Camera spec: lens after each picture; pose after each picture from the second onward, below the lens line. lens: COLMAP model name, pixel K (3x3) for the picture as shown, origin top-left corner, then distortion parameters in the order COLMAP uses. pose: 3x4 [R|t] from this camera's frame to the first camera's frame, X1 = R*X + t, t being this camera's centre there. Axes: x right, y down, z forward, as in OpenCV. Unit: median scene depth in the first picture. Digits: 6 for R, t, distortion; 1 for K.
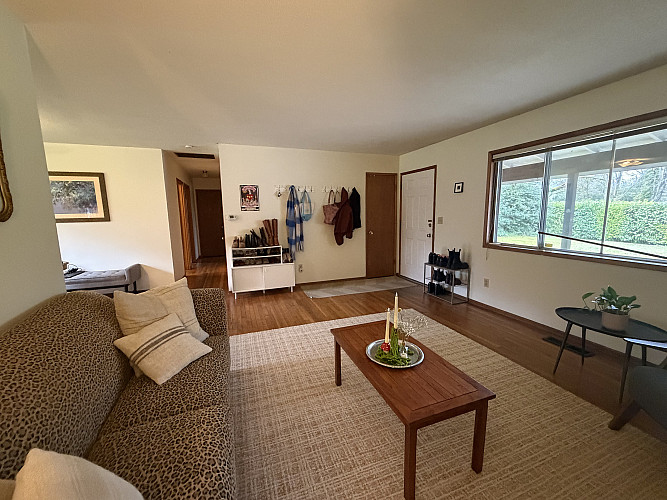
lens RADIAL K [[266.1, 0, 330.3], [0, 266.1, 249.5], [0, 0, 1]] dist [0.000707, 0.000471]
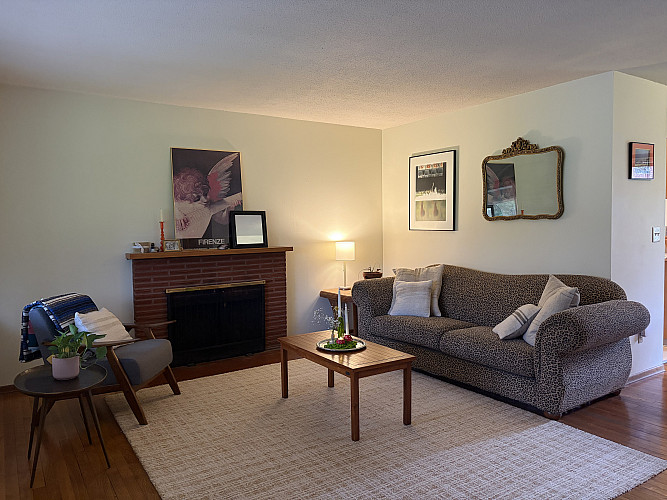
lens RADIAL K [[502.7, 0, 333.5], [0, 502.7, 250.0], [0, 0, 1]] dist [0.029151, -0.008609]
pose [[-0.972860, 0.043783, -0.227215, 0.415688], [-0.000518, 0.981521, 0.191352, -0.229586], [0.231394, 0.186277, -0.954860, 1.659993]]
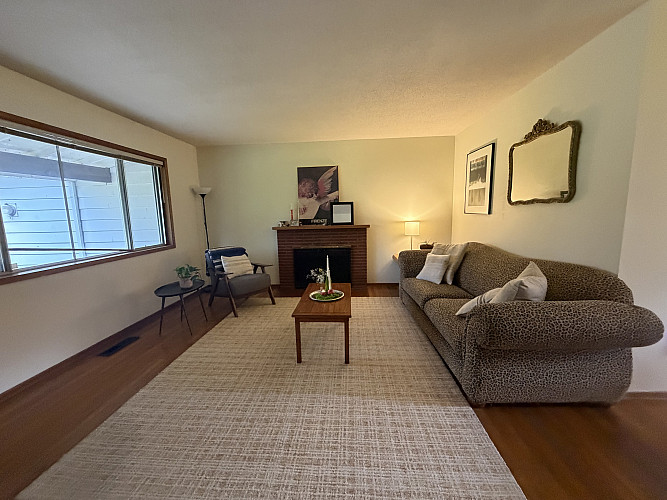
lens RADIAL K [[266.1, 0, 330.3], [0, 266.1, 249.5], [0, 0, 1]] dist [0.000707, 0.000471]
pose [[-0.913446, -0.015686, 0.406657, -0.244631], [0.097454, 0.961751, 0.256002, -0.163071], [-0.395119, 0.273474, -0.876980, 1.318433]]
